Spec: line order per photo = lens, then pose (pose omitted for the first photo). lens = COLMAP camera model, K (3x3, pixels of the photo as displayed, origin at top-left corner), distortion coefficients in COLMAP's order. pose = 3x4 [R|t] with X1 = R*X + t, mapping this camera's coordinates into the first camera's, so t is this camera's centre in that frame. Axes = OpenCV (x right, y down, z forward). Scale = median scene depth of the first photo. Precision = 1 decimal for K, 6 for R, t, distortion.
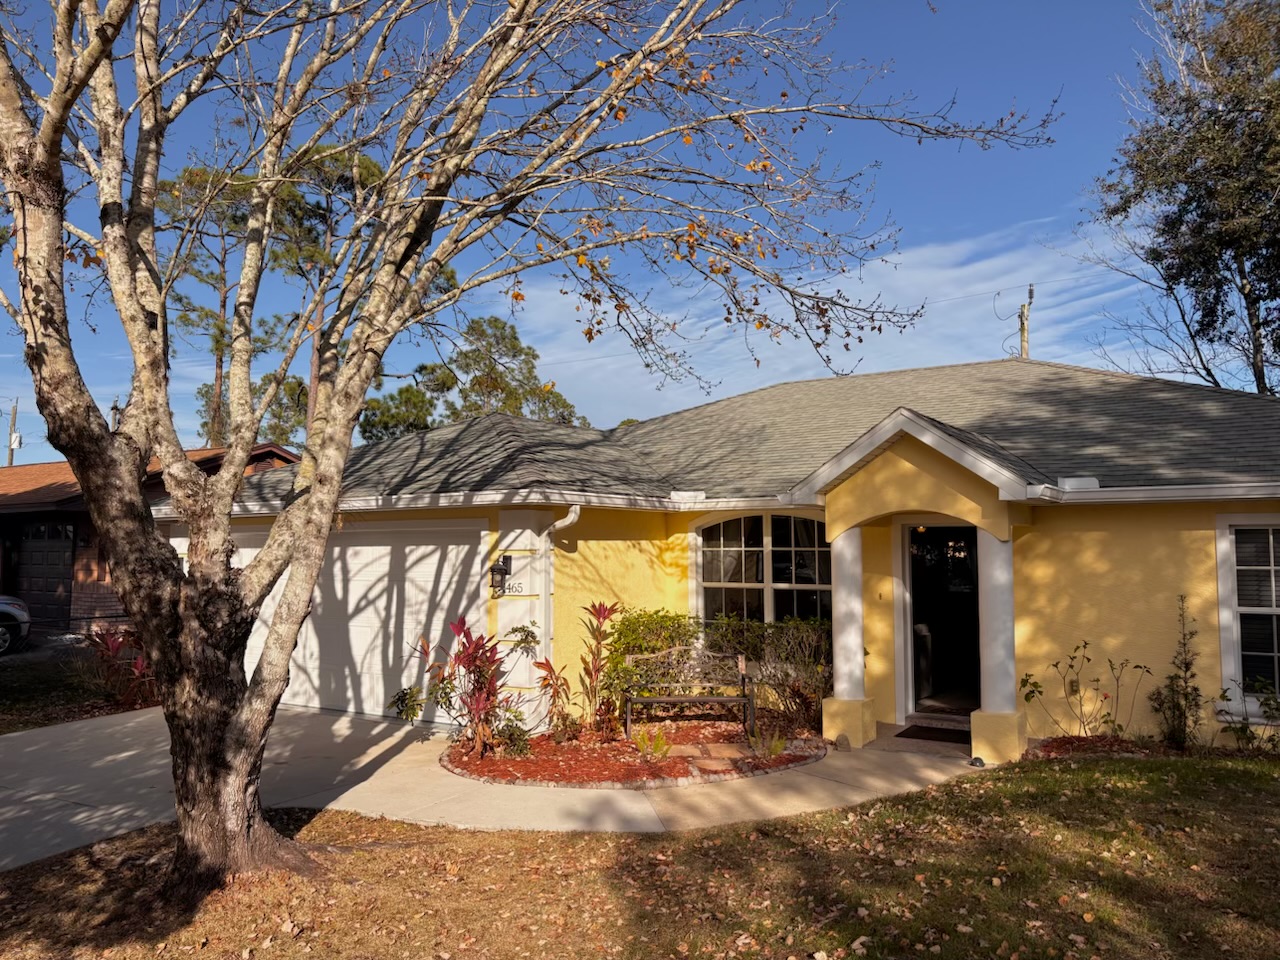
lens RADIAL K [[969.4, 0, 629.4], [0, 969.4, 478.6], [0, 0, 1]] dist [0.018660, -0.018188]
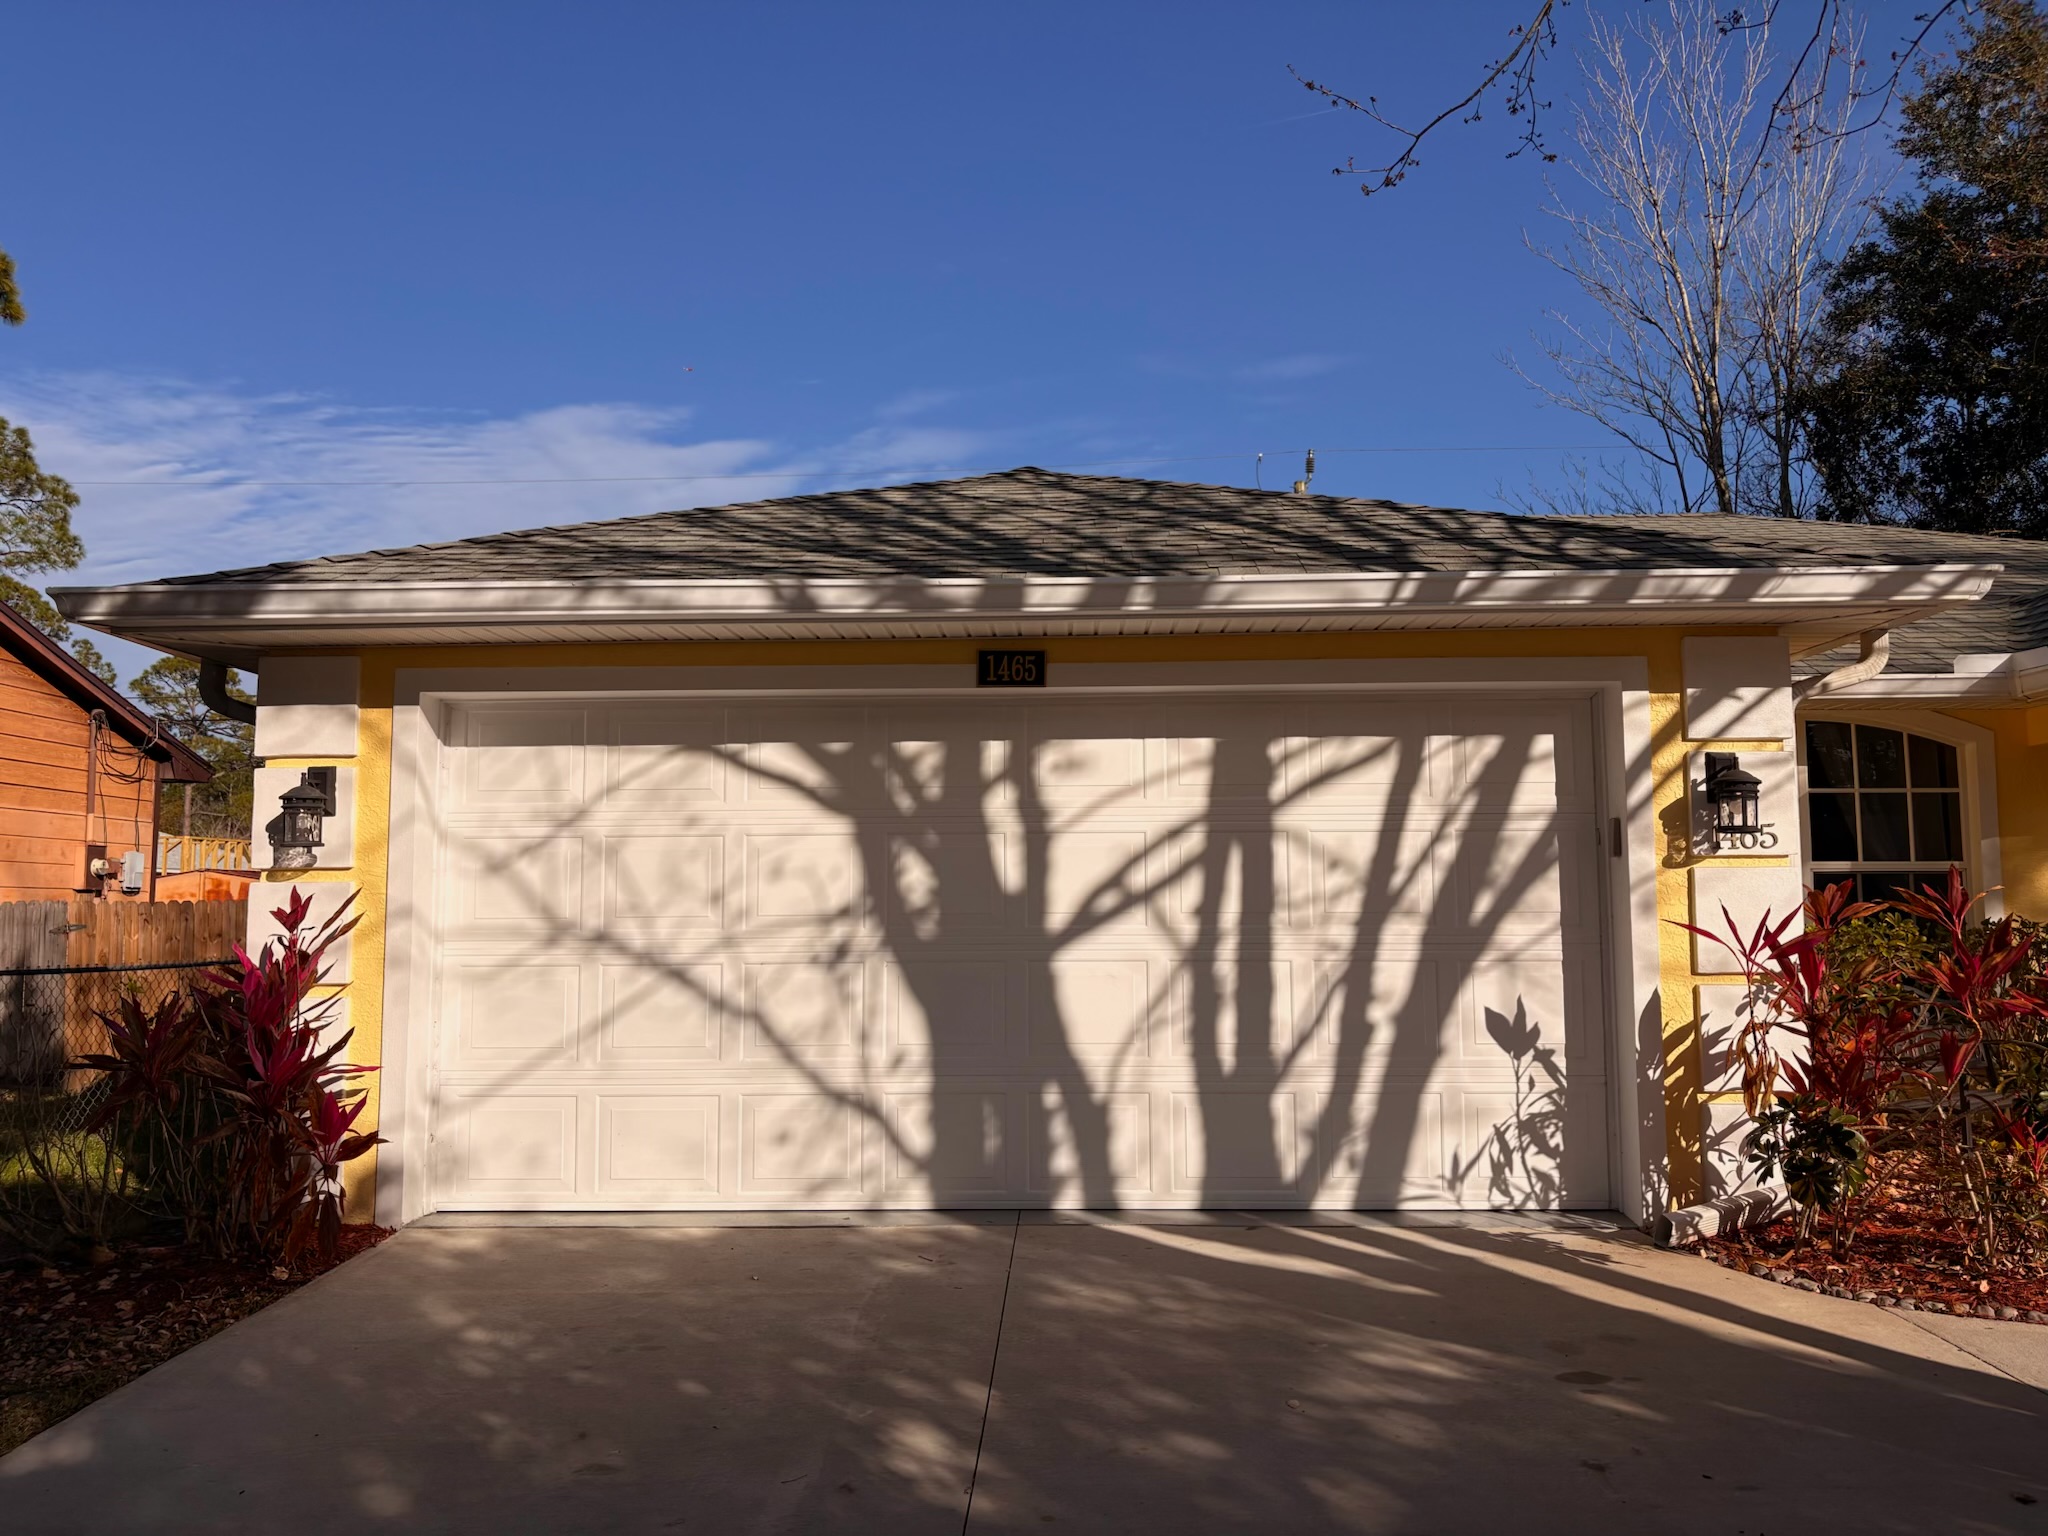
lens RADIAL K [[1551.1, 0, 1026.0], [0, 1551.1, 768.7], [0, 0, 1]] dist [0.018660, -0.018188]
pose [[0.854853, 0.045561, 0.516866, -0.598132], [-0.036985, 0.998954, -0.026887, 0.097112], [-0.517550, 0.003868, 0.855644, 0.534636]]
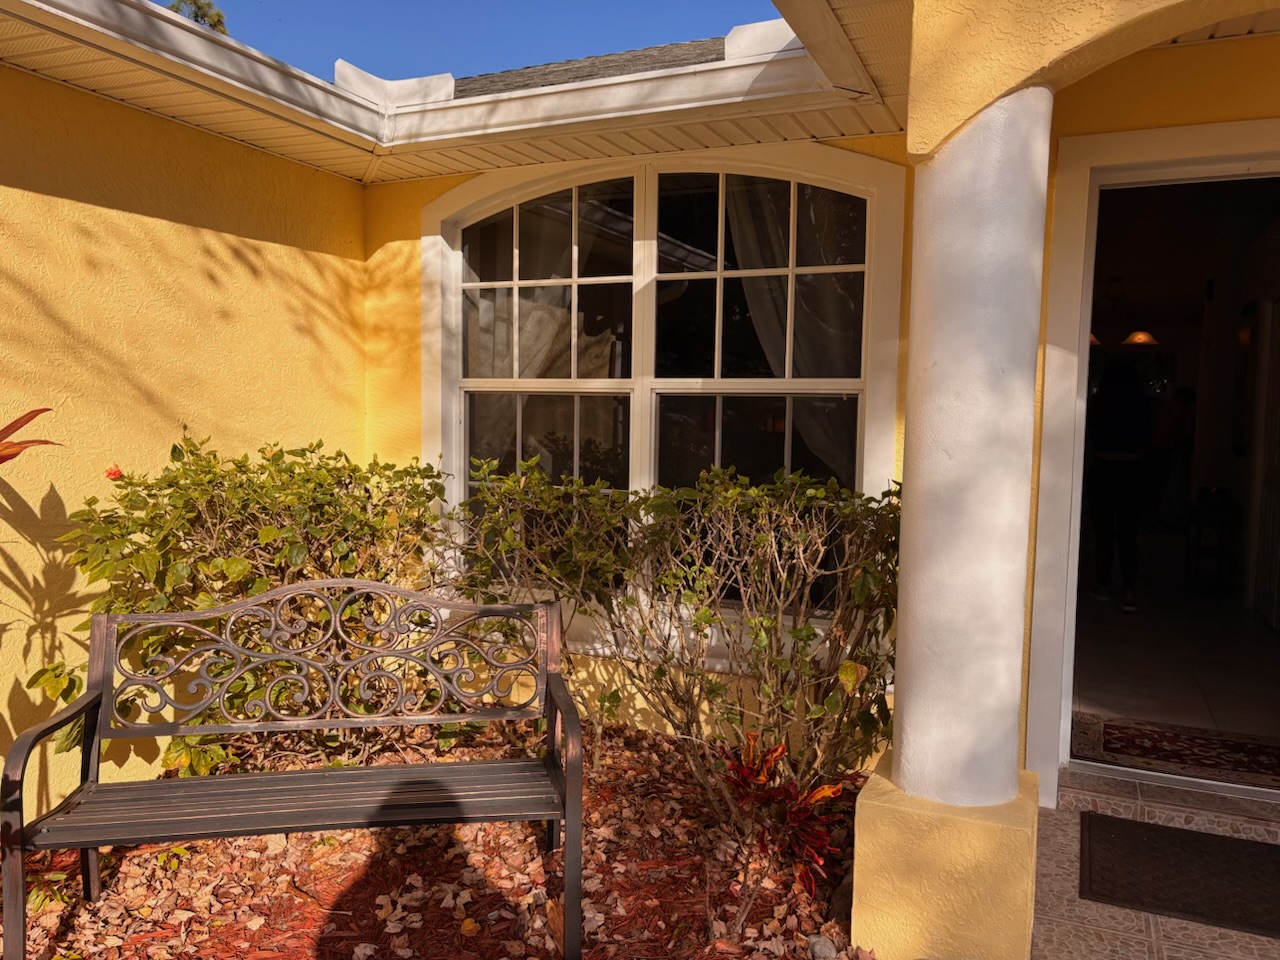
lens RADIAL K [[969.4, 0, 639.0], [0, 969.4, 483.0], [0, 0, 1]] dist [0.018660, -0.018188]
pose [[0.987414, 0.006771, 0.158012, 0.087013], [-0.029655, 0.989289, 0.142923, 0.095583], [-0.155352, -0.145810, 0.977039, 0.657372]]
